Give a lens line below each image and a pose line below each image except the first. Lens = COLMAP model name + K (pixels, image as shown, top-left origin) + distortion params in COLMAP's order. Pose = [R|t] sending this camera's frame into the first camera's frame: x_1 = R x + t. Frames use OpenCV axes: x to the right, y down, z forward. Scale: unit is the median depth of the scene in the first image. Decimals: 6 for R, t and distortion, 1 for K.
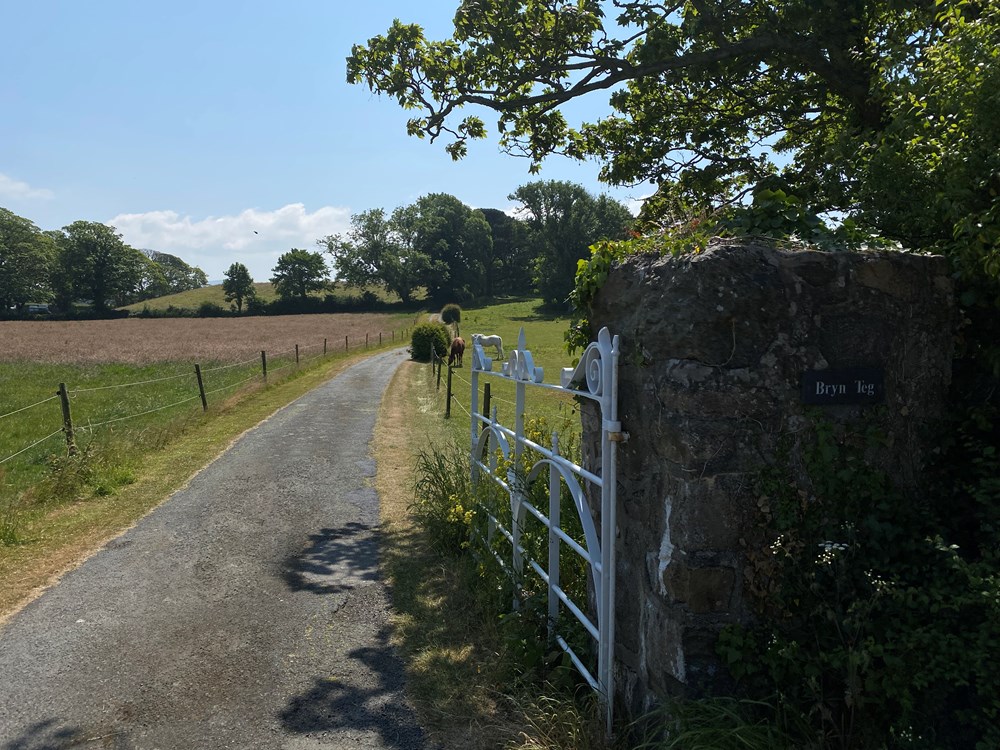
lens RADIAL K [[740.6, 0, 499.5], [0, 740.6, 371.4], [0, 0, 1]] dist [0.007227, 0.000684]
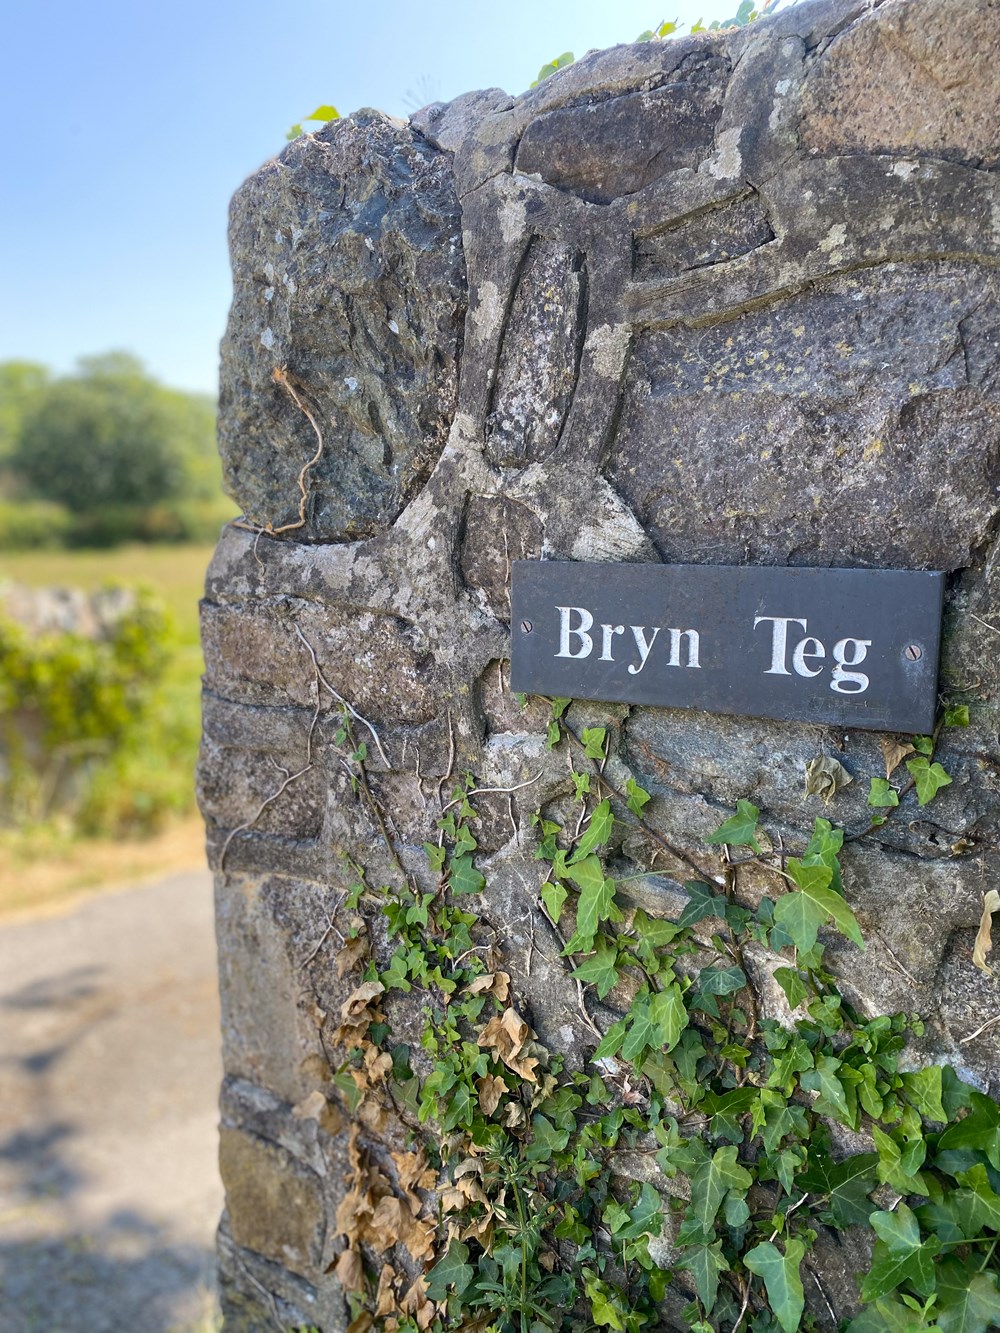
lens RADIAL K [[1007.6, 0, 499.2], [0, 1007.6, 675.2], [0, 0, 1]] dist [0.026659, -0.008025]
pose [[0.692408, 0.109738, -0.713112, 0.655161], [-0.056499, 0.993577, 0.098039, 0.005072], [0.719290, -0.027593, 0.694161, 0.756500]]
